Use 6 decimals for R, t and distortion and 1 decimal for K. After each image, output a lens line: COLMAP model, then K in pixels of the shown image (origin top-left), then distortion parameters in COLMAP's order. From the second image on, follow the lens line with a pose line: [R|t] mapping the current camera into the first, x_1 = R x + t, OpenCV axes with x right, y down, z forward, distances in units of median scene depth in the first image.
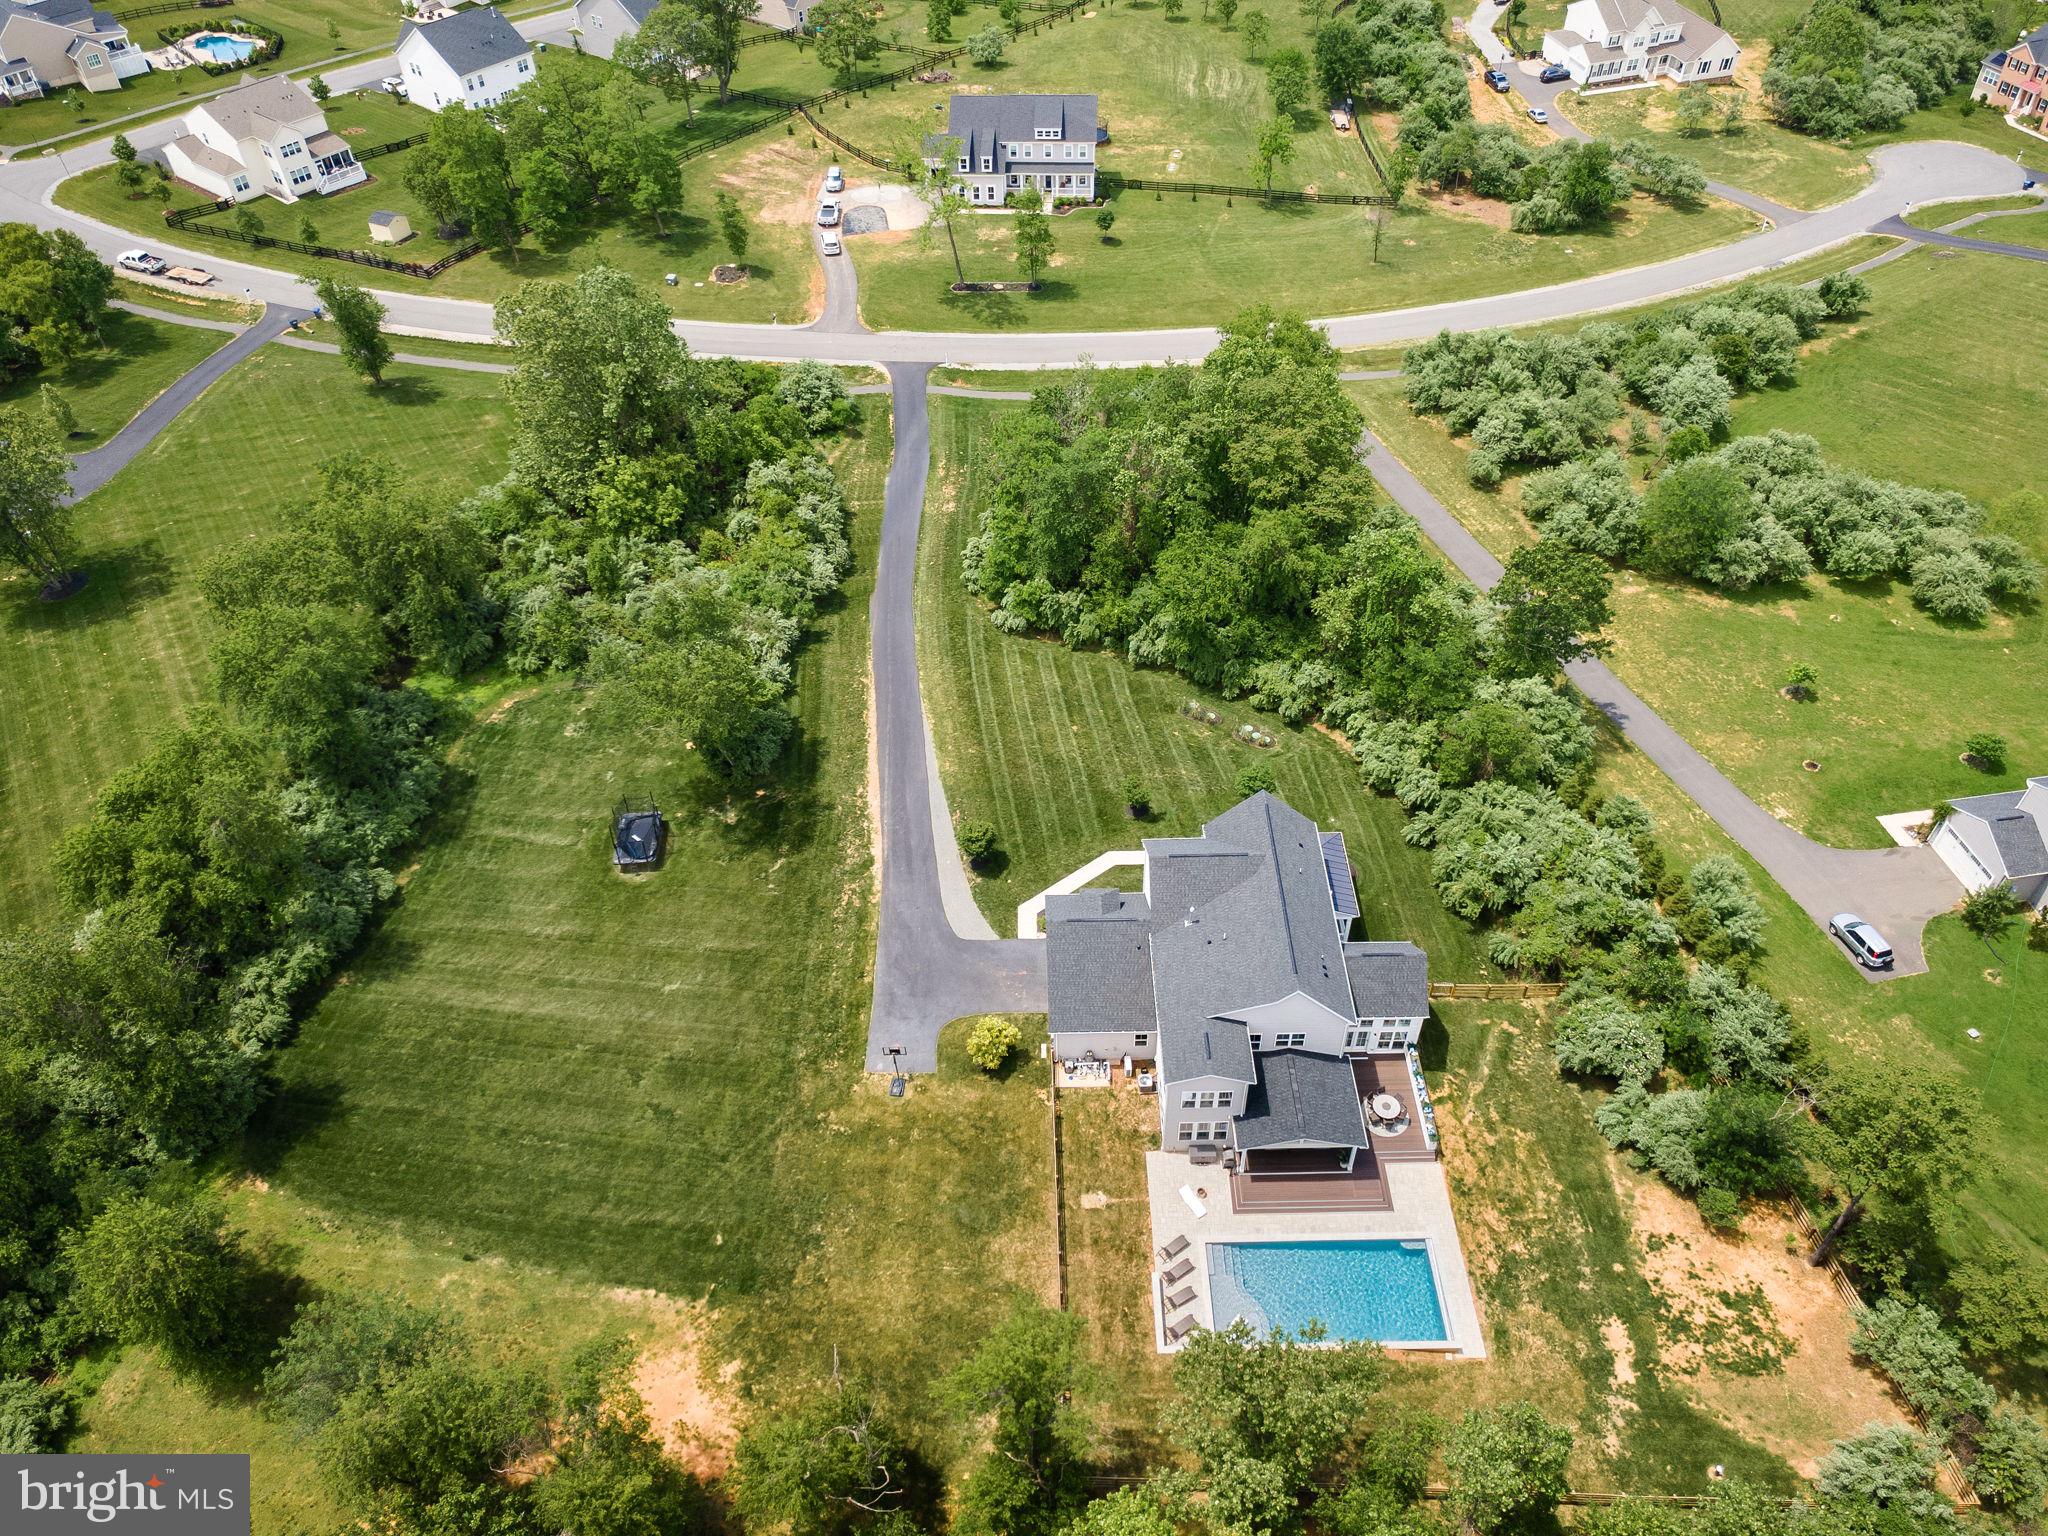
lens RADIAL K [[1488.2, 0, 1036.0], [0, 1488.2, 752.7], [0, 0, 1]] dist [0.017492, 0.072273]
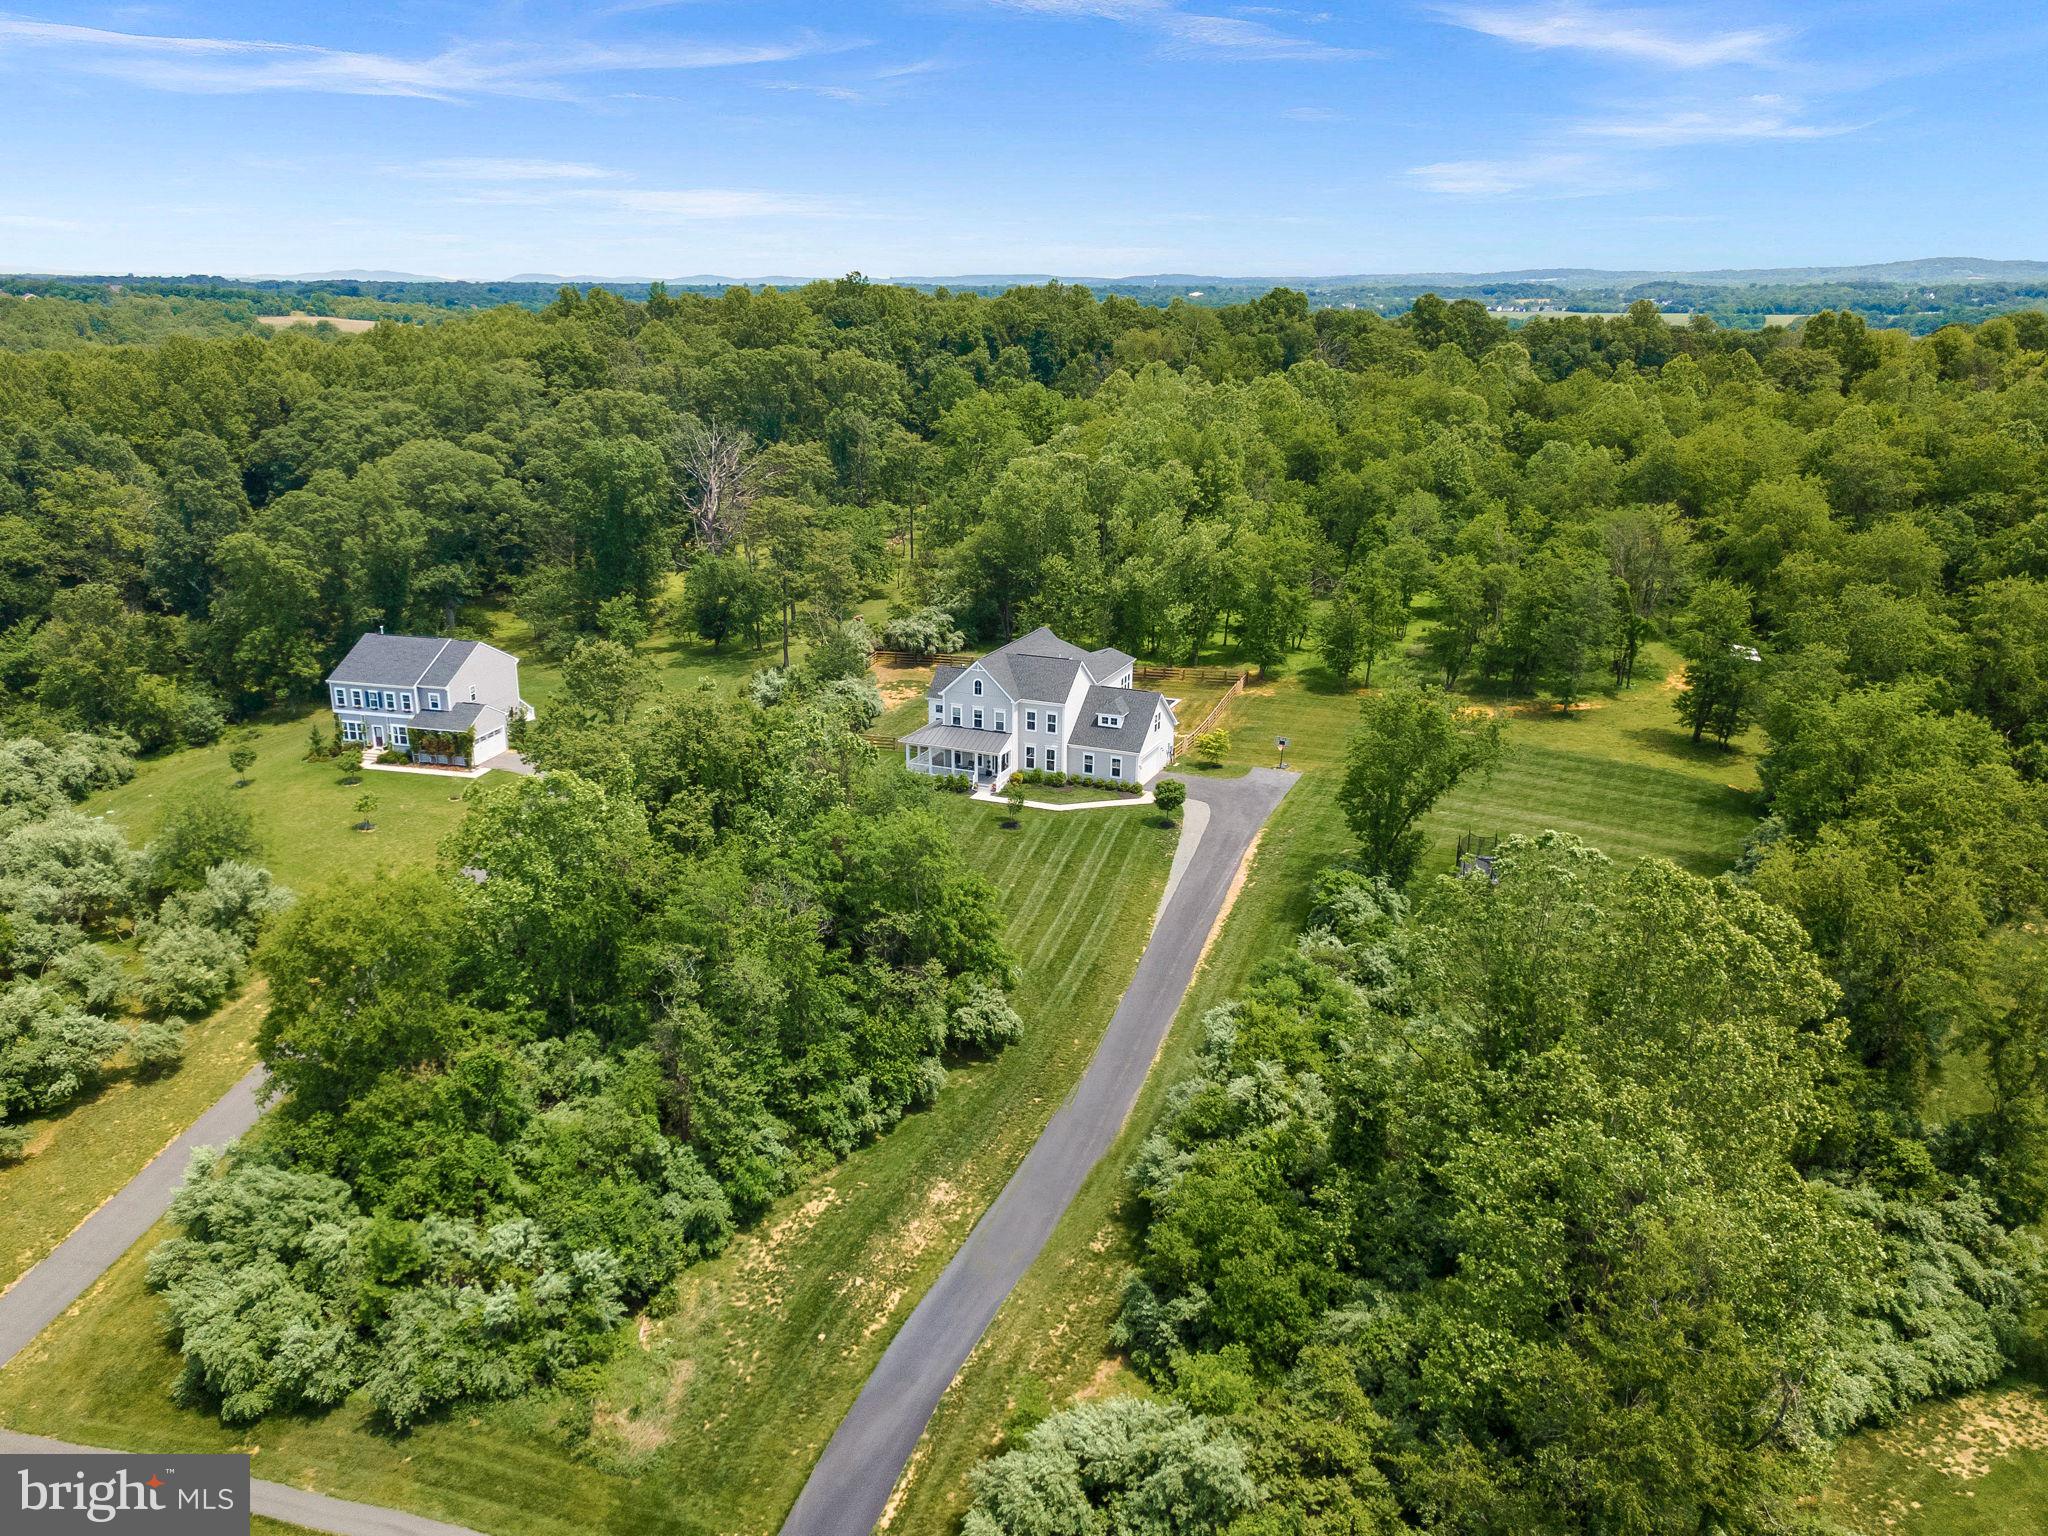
lens RADIAL K [[1571.6, 0, 975.0], [0, 1571.6, 809.2], [0, 0, 1]] dist [0.051022, -0.000888]
pose [[-0.903948, -0.123256, 0.409494, -0.343225], [0.308184, 0.476109, 0.823616, -0.838014], [-0.296479, 0.870706, -0.392392, 1.302747]]
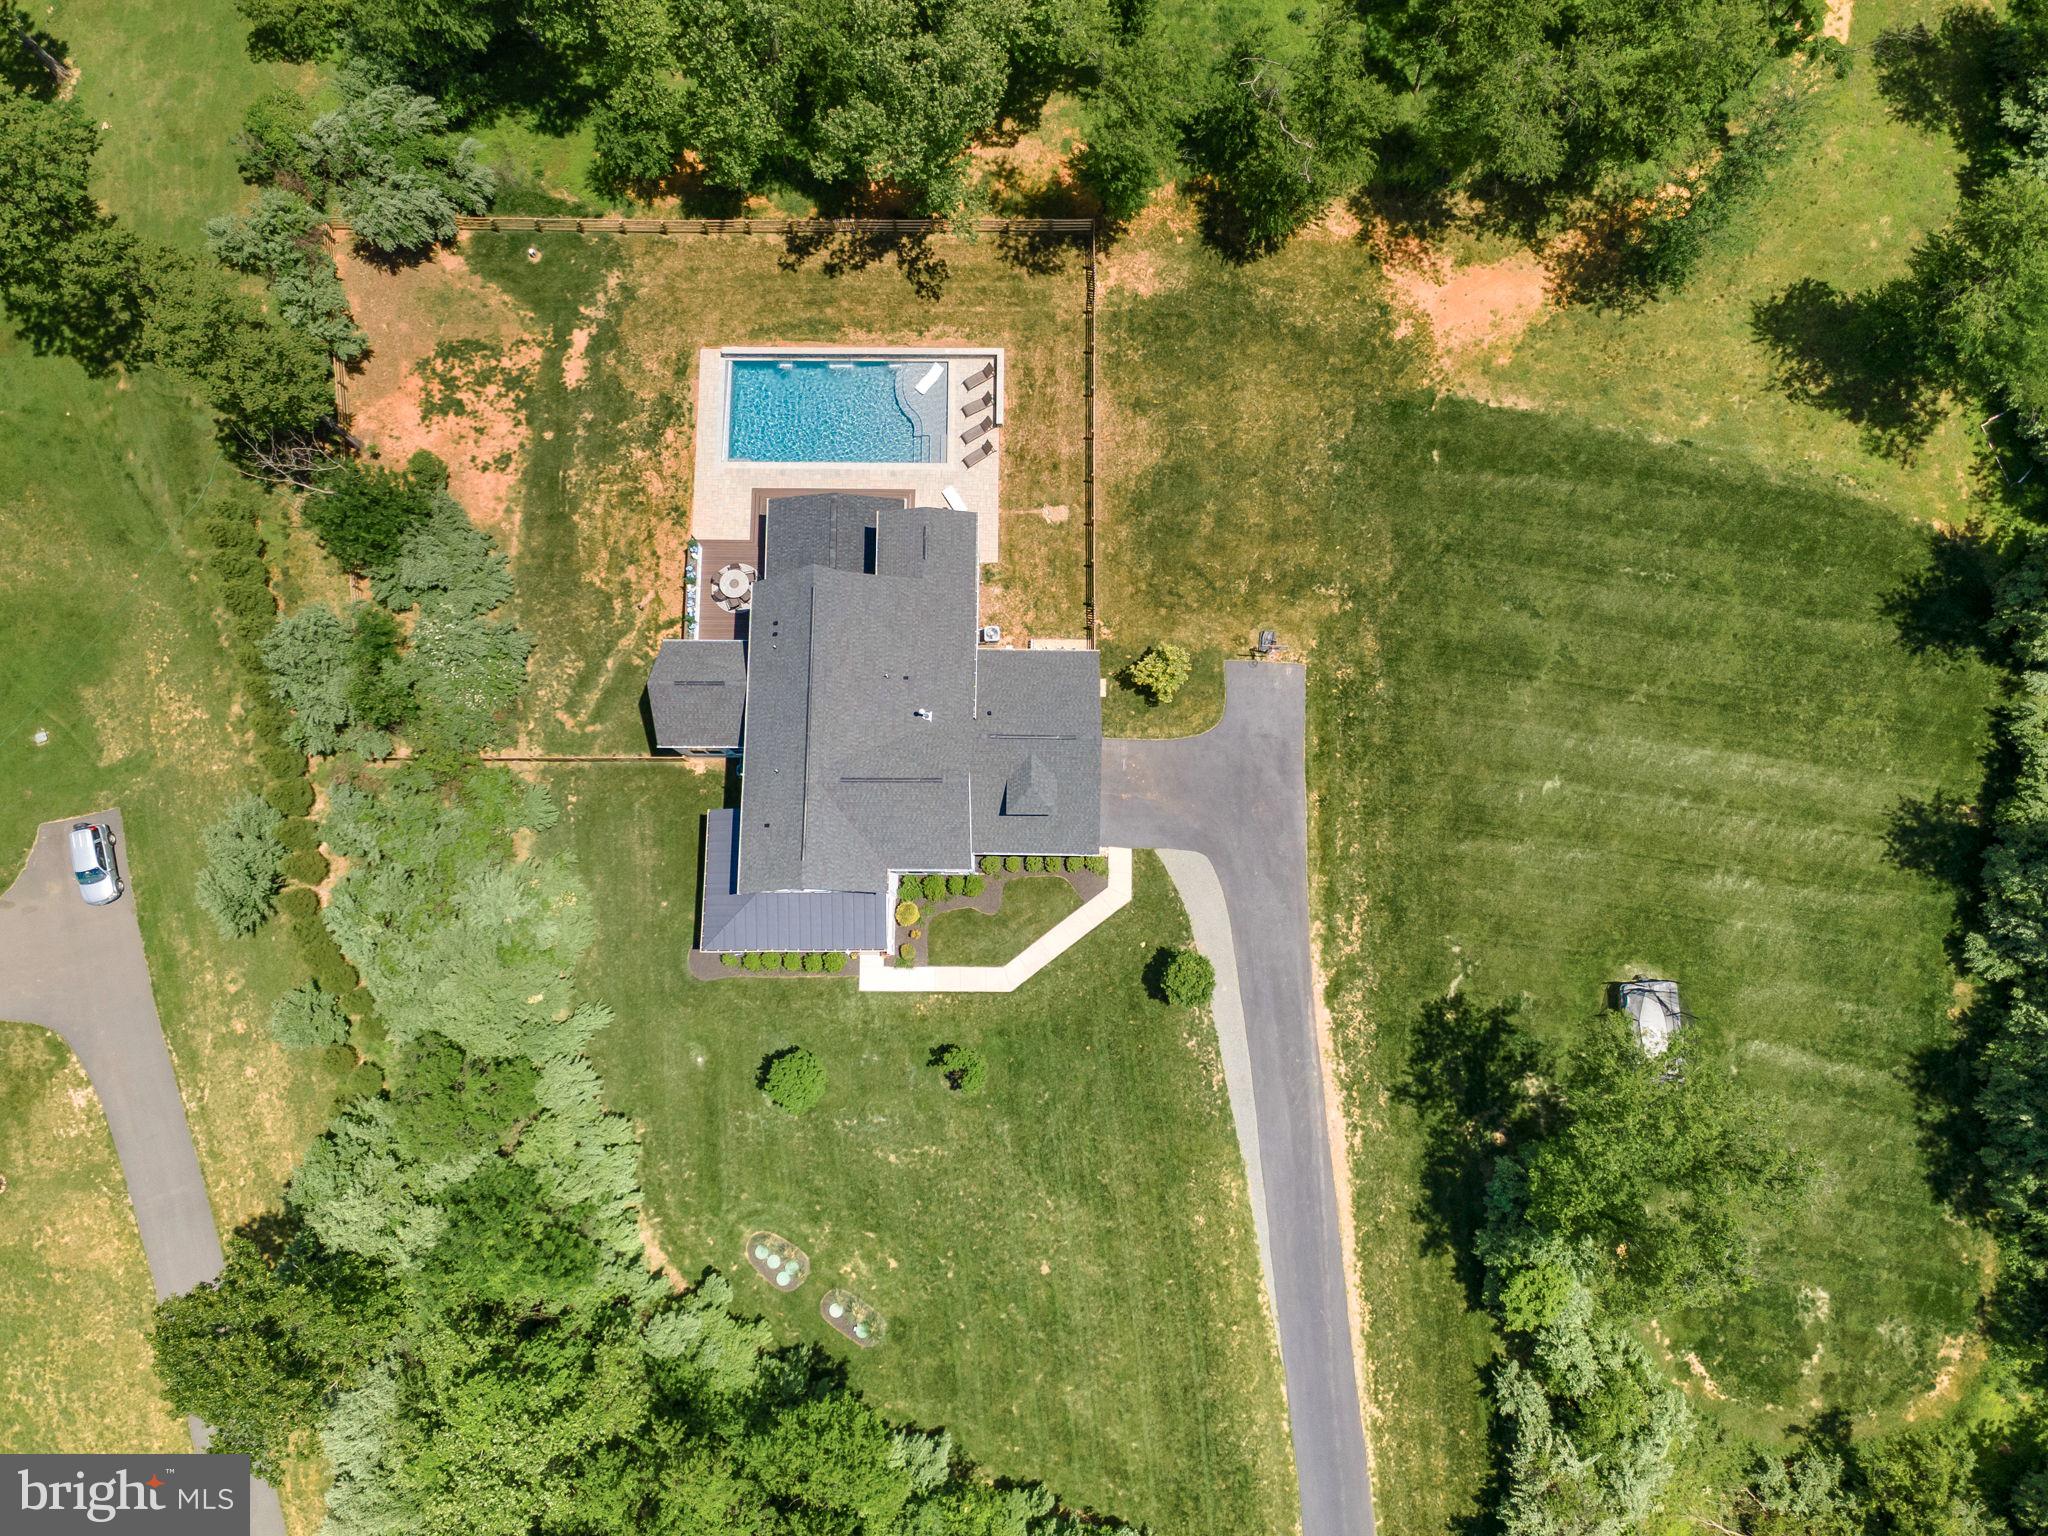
lens RADIAL K [[1488.2, 0, 1036.0], [0, 1488.2, 752.7], [0, 0, 1]] dist [0.017492, 0.072273]
pose [[-0.999316, -0.018291, 0.032150, 0.012064], [0.036858, -0.565318, 0.824049, -0.419557], [0.003103, 0.824671, 0.565605, 0.413797]]
